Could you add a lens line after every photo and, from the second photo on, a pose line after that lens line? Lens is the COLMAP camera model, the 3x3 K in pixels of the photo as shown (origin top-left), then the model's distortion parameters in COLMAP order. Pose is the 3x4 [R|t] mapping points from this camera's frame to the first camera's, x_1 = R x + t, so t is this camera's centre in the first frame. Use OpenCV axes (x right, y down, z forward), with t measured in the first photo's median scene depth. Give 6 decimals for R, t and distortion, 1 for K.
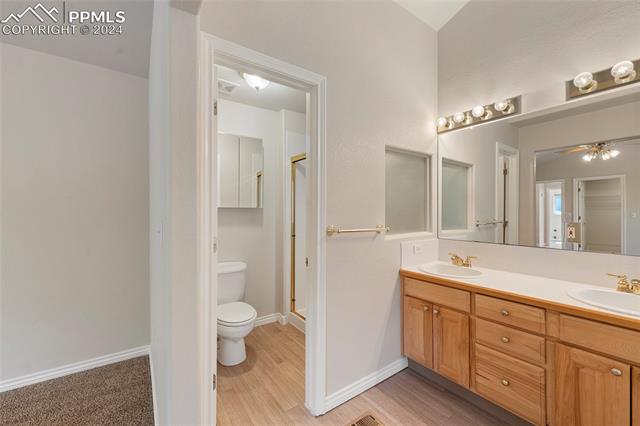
lens RADIAL K [[258.9, 0, 321.3], [0, 258.9, 209.9], [0, 0, 1]] dist [0.007937, 0.000489]
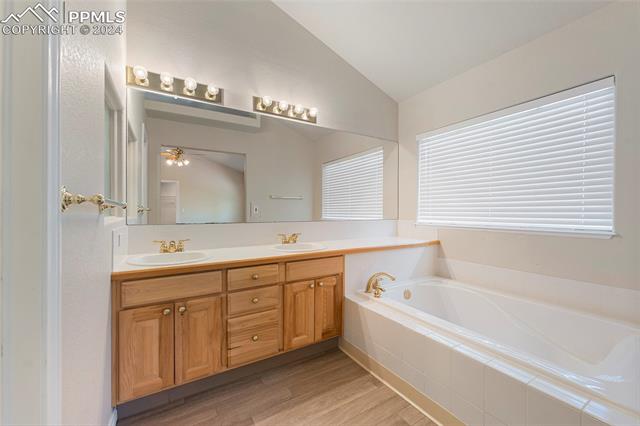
lens RADIAL K [[258.9, 0, 320.1], [0, 258.9, 213.6], [0, 0, 1]] dist [0.007937, 0.000489]
pose [[0.078405, 0.001476, 0.996921, -0.320640], [-0.004160, 0.999991, -0.001153, 0.095840], [-0.996913, -0.004057, 0.078410, 0.506656]]
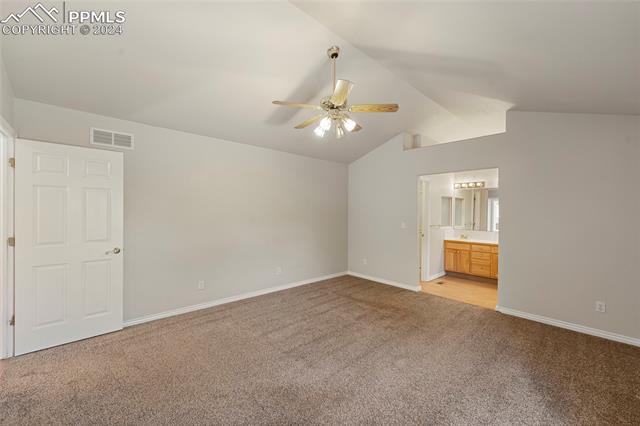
lens RADIAL K [[258.9, 0, 318.7], [0, 258.9, 211.6], [0, 0, 1]] dist [0.007937, 0.000489]
pose [[0.992503, 0.004497, 0.122136, -1.567525], [-0.006675, 0.999826, 0.017424, -0.130019], [-0.122036, -0.018108, 0.992360, -1.827771]]
